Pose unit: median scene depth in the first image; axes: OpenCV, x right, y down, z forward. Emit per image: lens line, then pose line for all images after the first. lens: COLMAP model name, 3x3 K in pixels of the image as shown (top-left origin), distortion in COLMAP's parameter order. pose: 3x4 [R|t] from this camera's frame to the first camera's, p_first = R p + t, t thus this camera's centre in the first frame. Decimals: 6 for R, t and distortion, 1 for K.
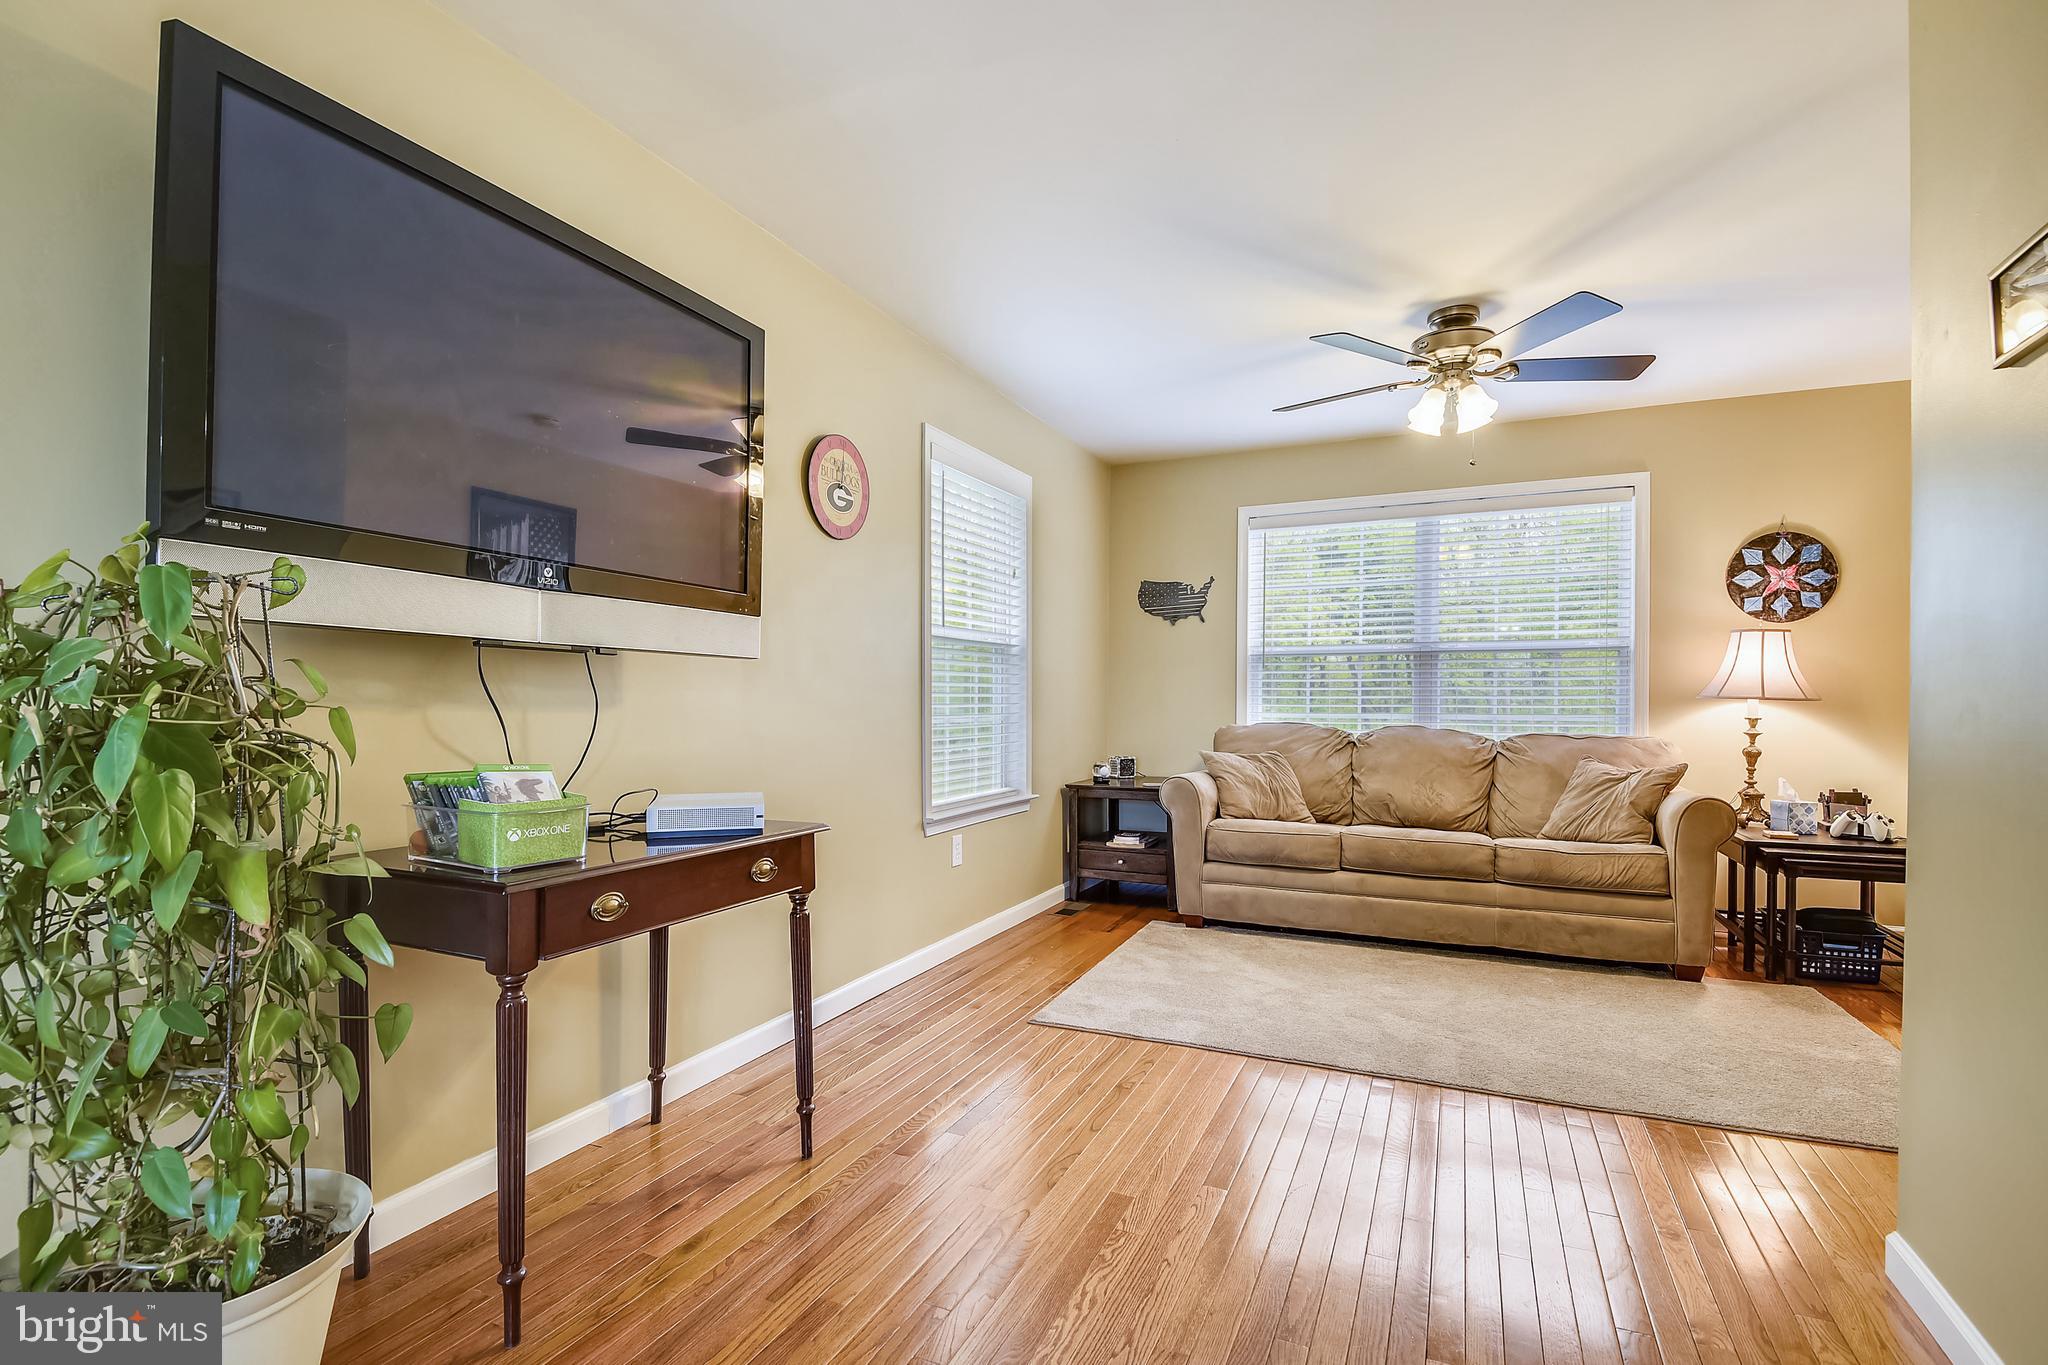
lens RADIAL K [[948.4, 0, 1022.0], [0, 948.4, 702.4], [0, 0, 1]] dist [-0.023506, -0.000019]
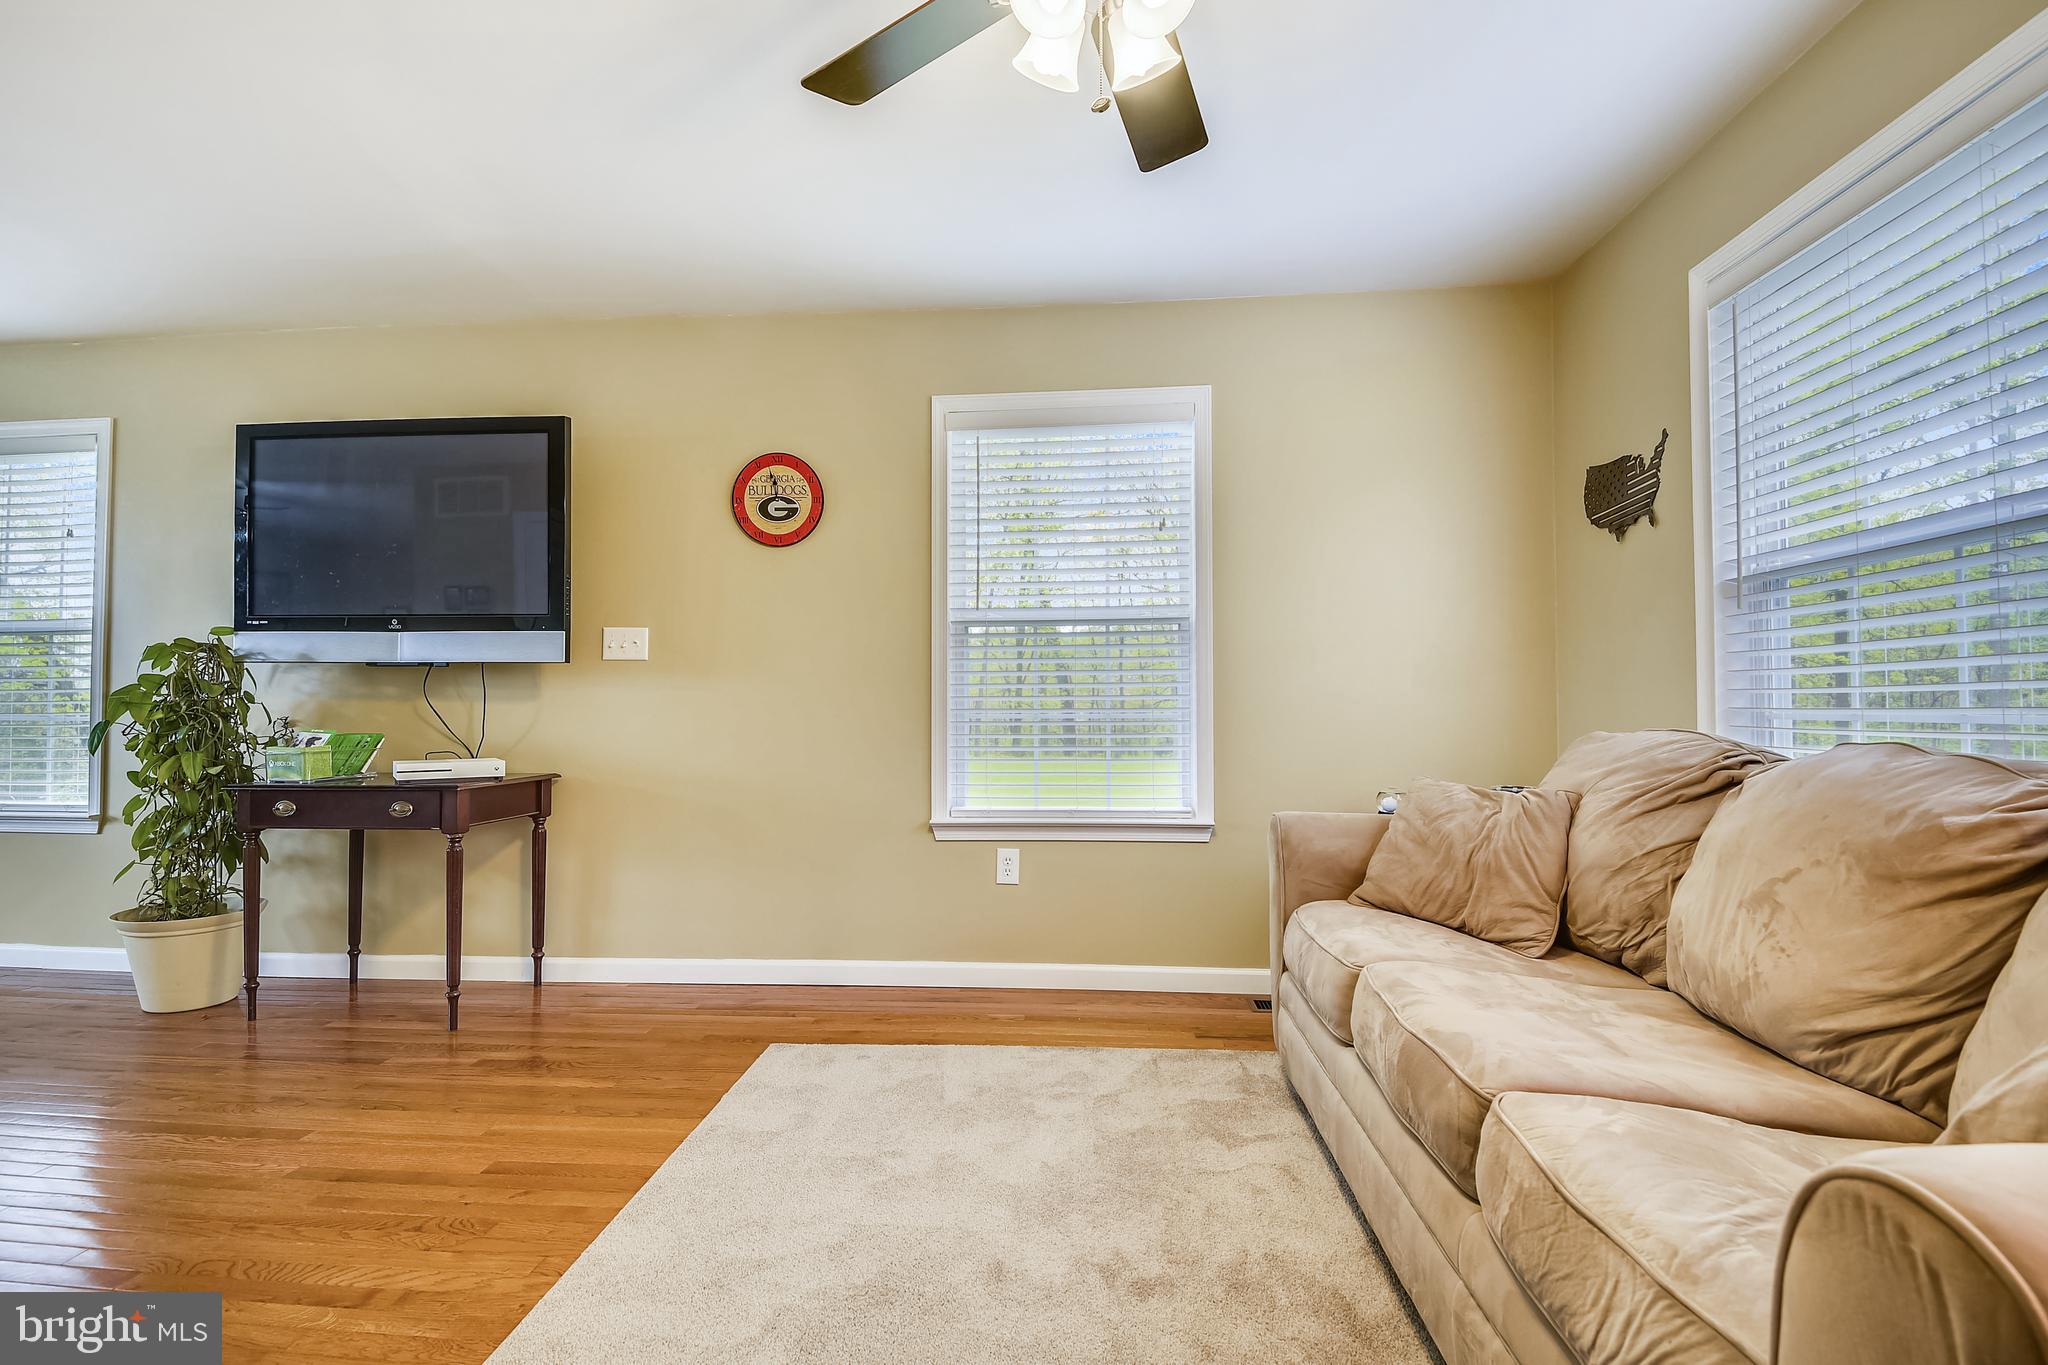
lens RADIAL K [[927.9, 0, 1024.0], [0, 927.9, 682.5], [0, 0, 1]] dist [0.002328, 0.000091]
pose [[0.346619, -0.027200, -0.937612, 0.874790], [0.004960, 0.999619, -0.027166, 0.014902], [0.937993, 0.004765, 0.346621, 0.862516]]
